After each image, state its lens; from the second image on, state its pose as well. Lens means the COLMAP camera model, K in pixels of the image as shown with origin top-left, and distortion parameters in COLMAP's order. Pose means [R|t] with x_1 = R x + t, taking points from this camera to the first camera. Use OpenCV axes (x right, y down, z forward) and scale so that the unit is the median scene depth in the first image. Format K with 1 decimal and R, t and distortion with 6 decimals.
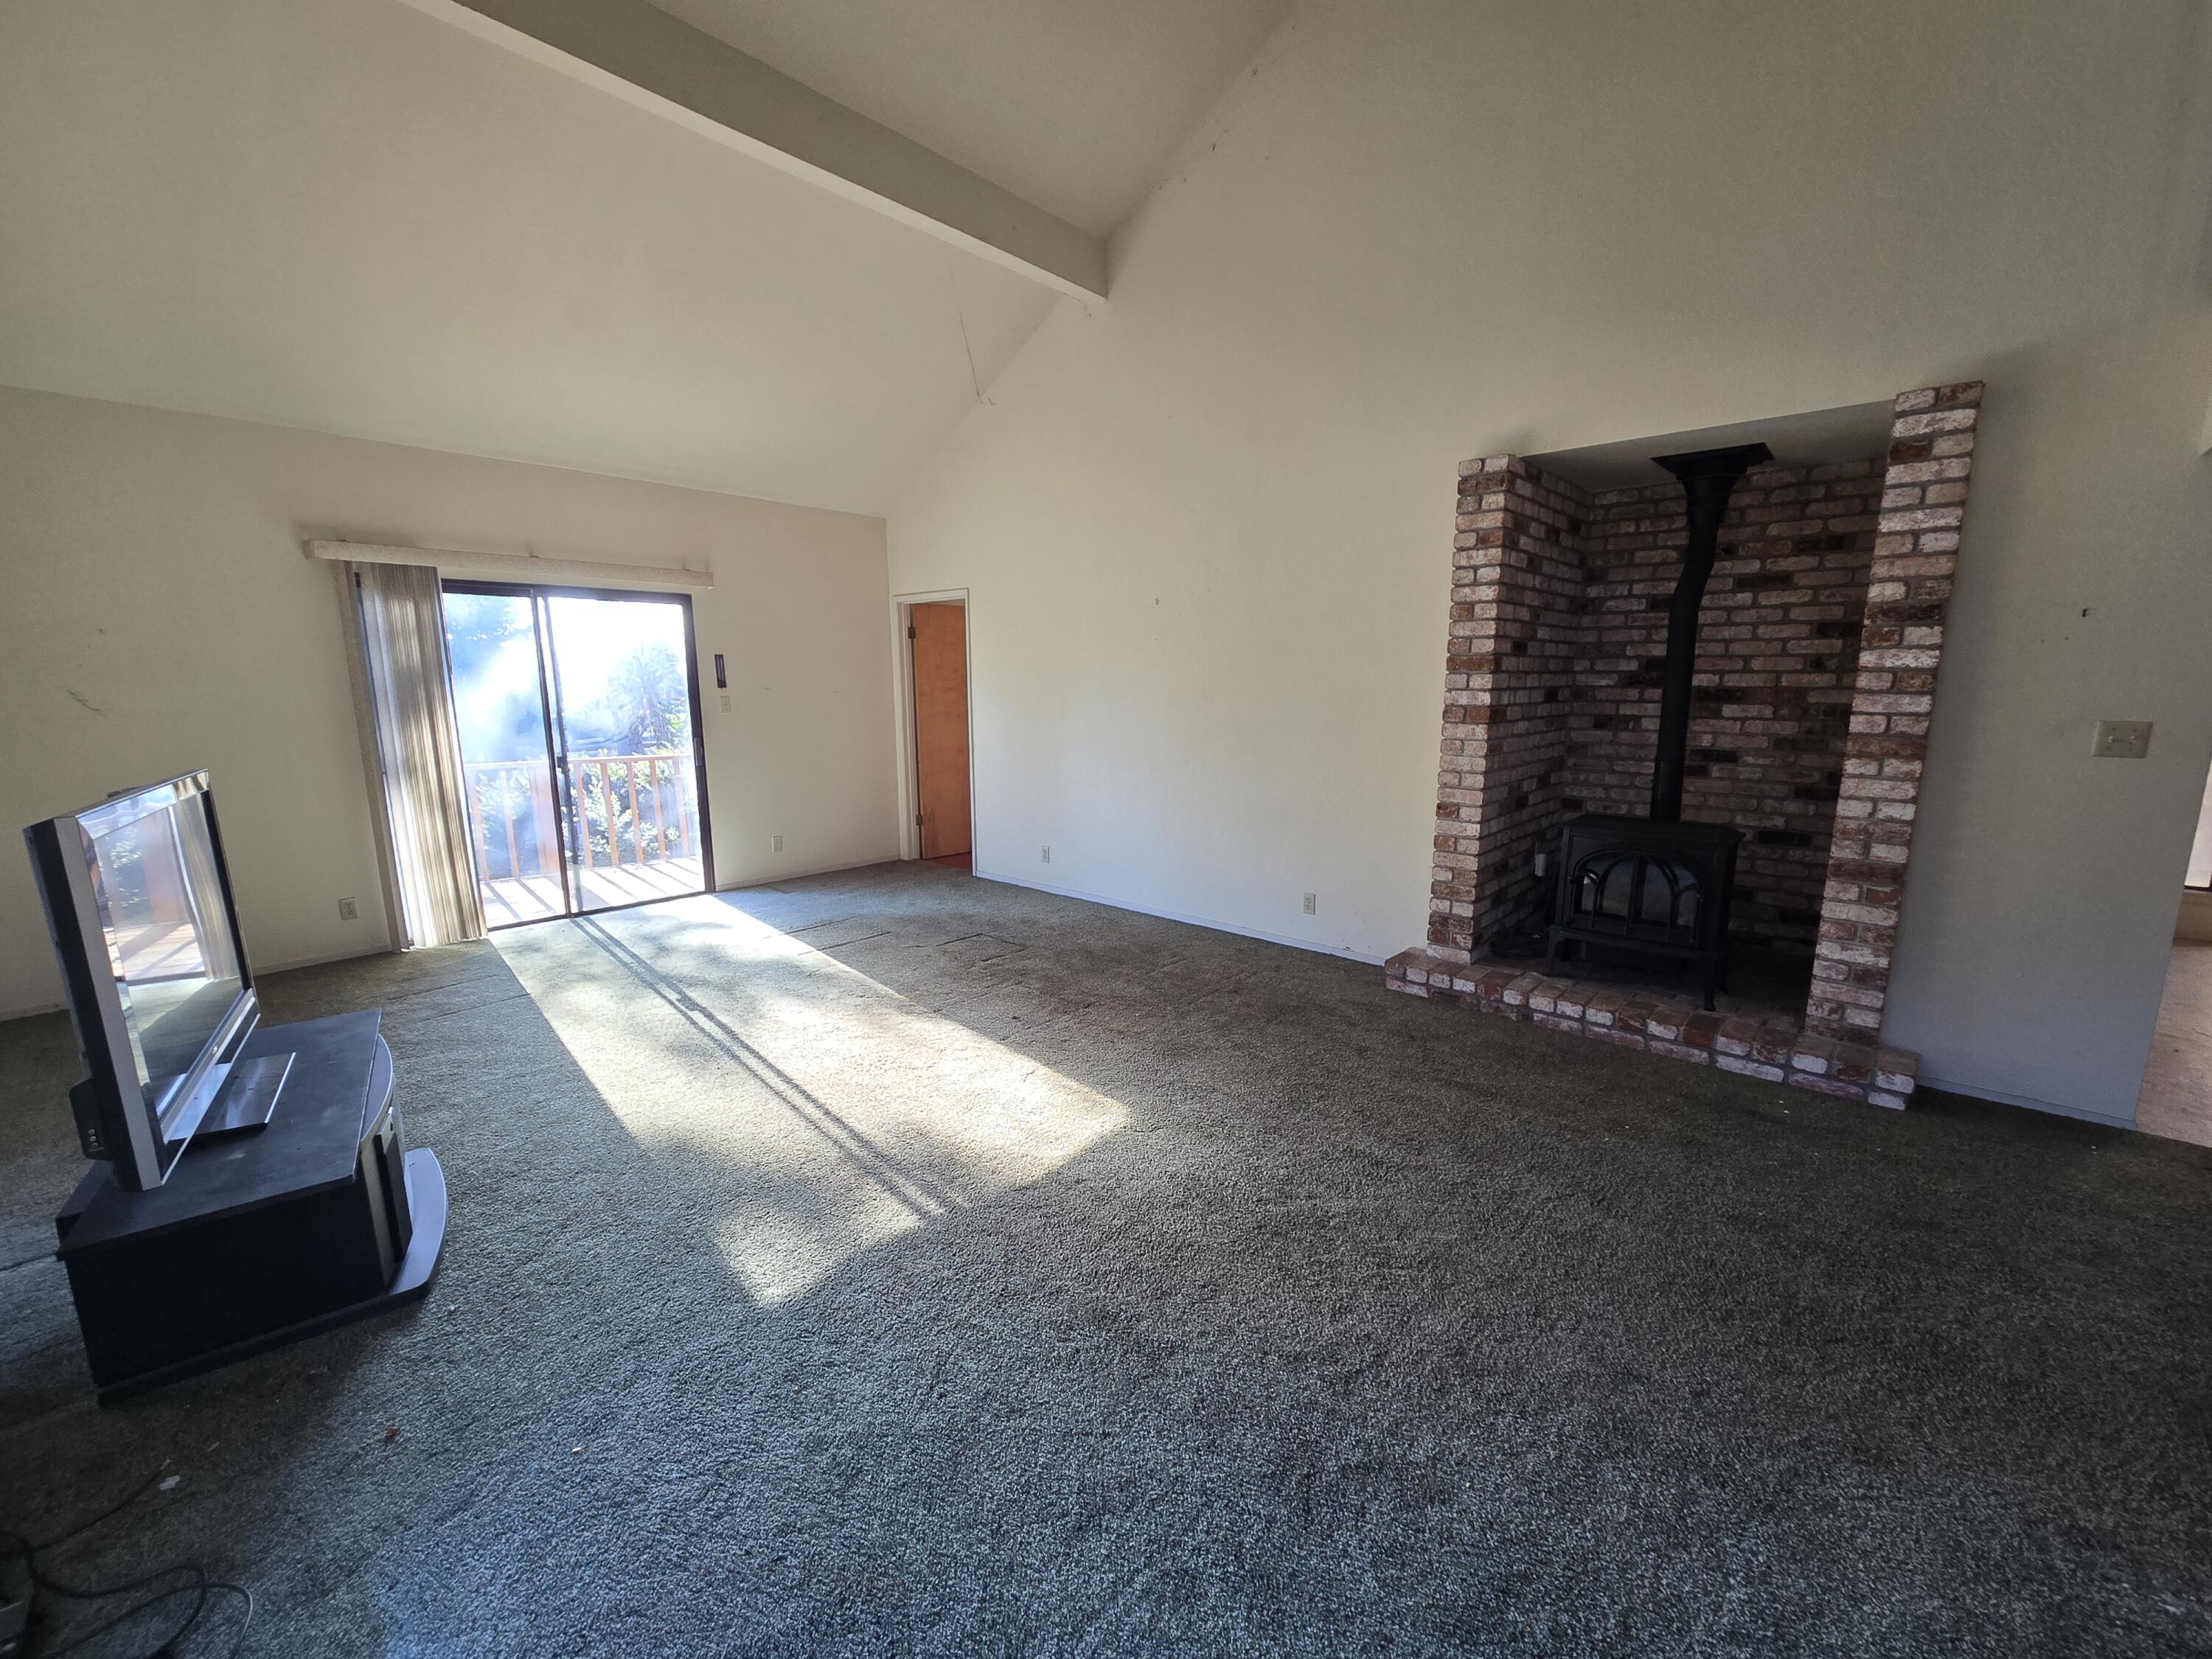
lens RADIAL K [[883.8, 0, 1109.3], [0, 883.8, 821.4], [0, 0, 1]] dist [-0.000588, 0.000022]
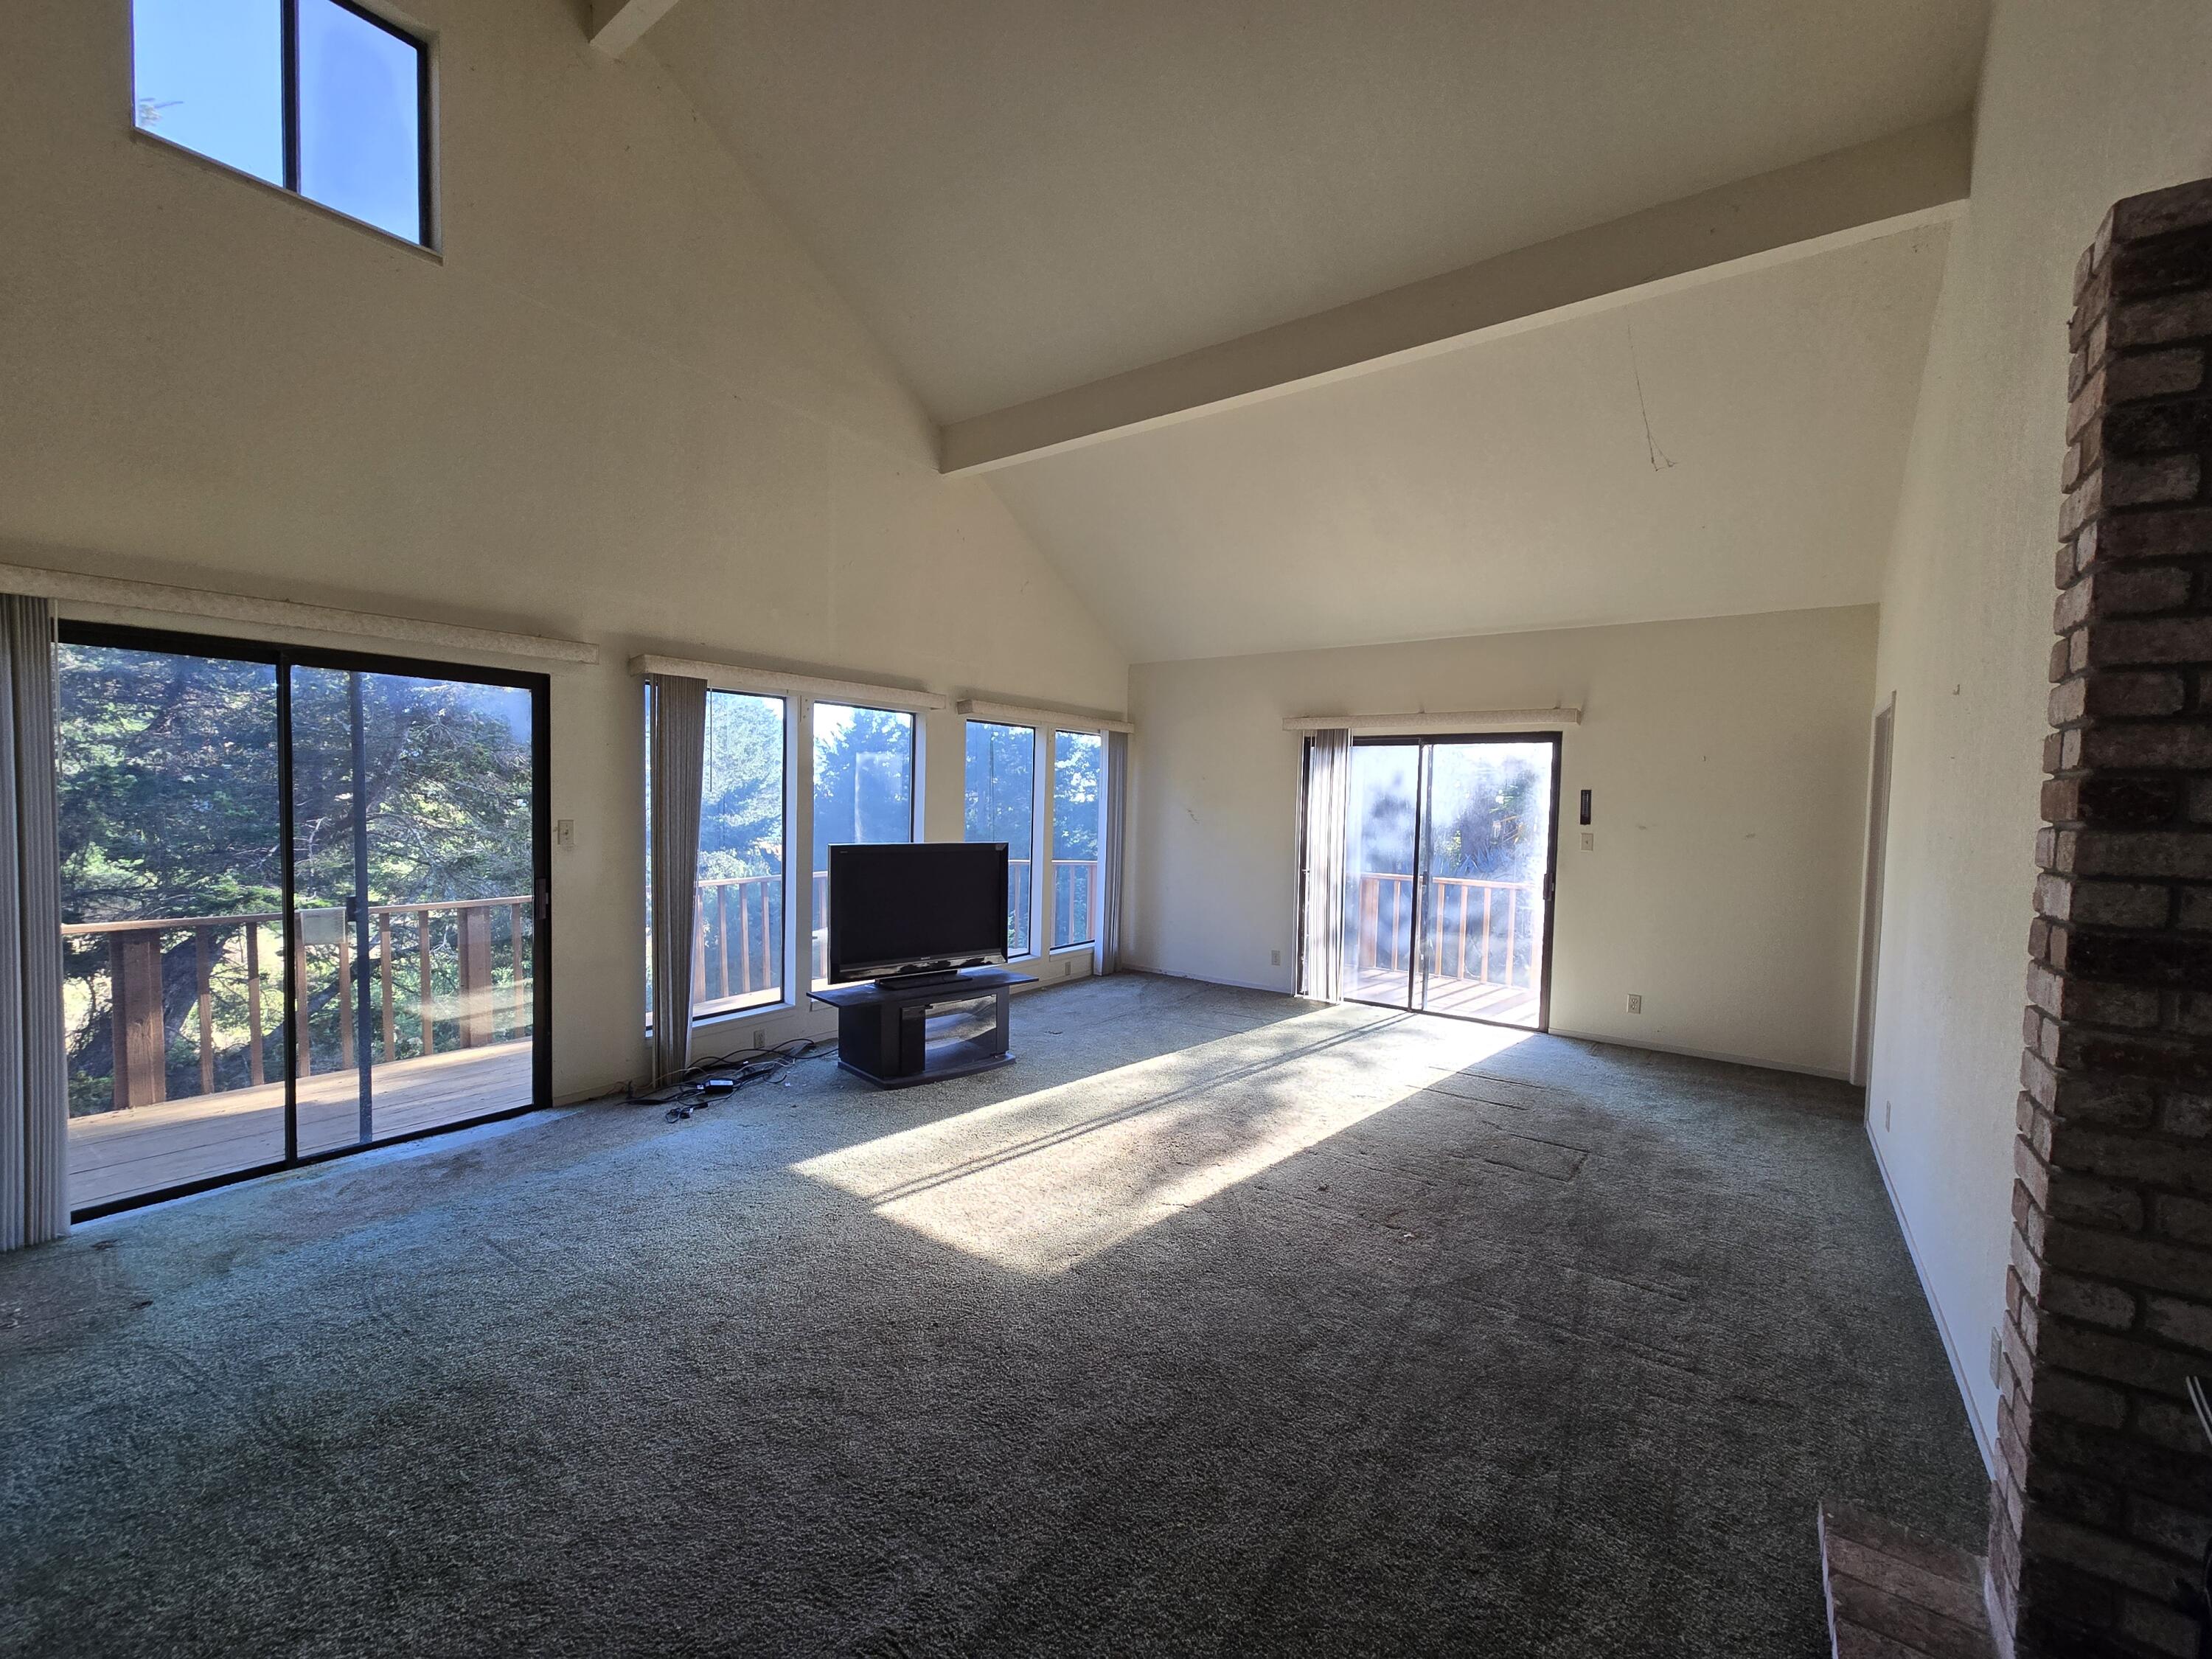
lens RADIAL K [[883.8, 0, 1101.1], [0, 883.8, 840.2], [0, 0, 1]] dist [-0.000588, 0.000022]
pose [[0.125279, 0.050968, -0.990812, 0.507486], [-0.183694, 0.982604, 0.027319, -0.073993], [0.974968, 0.178583, 0.132462, 0.419848]]
